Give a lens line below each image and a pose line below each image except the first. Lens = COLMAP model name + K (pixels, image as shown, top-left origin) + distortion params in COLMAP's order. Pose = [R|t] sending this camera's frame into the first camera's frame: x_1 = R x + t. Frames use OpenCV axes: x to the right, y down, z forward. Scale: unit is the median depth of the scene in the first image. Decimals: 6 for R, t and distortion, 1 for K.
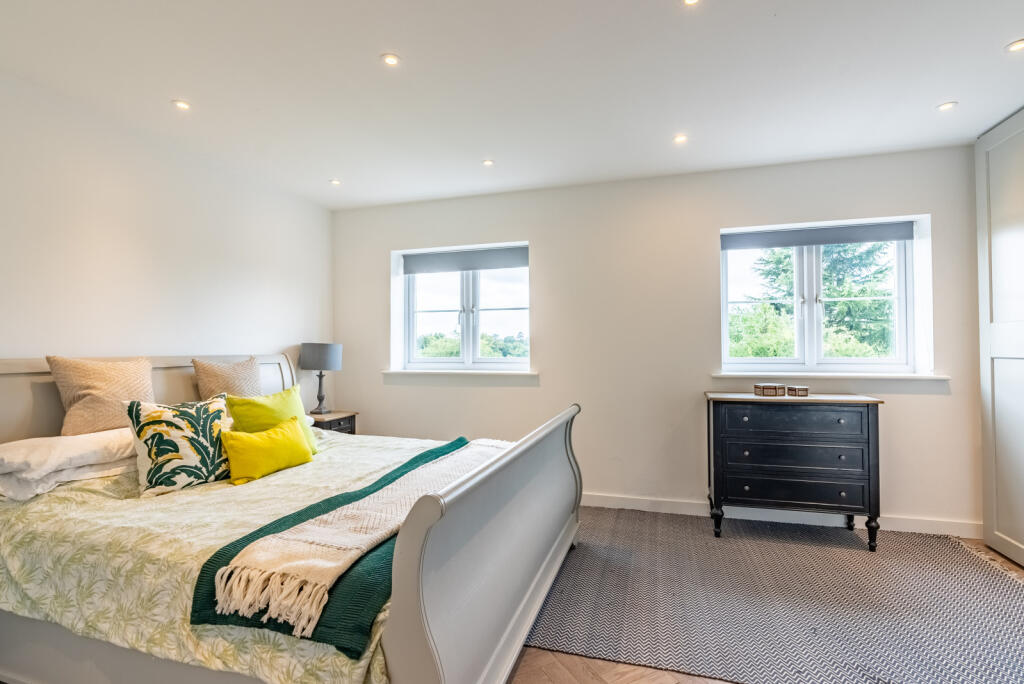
lens RADIAL K [[465.7, 0, 511.3], [0, 465.7, 343.6], [0, 0, 1]] dist [-0.002897, 0.000597]
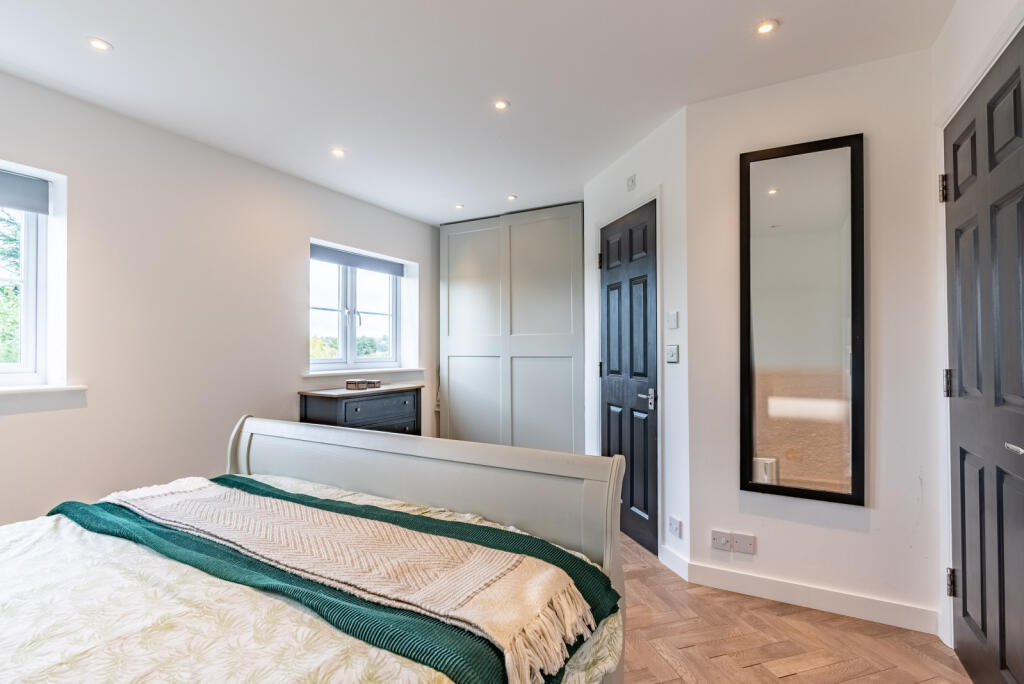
lens RADIAL K [[465.7, 0, 516.8], [0, 465.7, 344.3], [0, 0, 1]] dist [-0.002897, 0.000597]
pose [[0.235322, 0.012490, 0.971837, -0.537089], [-0.025034, 0.999664, -0.006786, -0.008068], [-0.971595, -0.022732, 0.235555, 0.318774]]
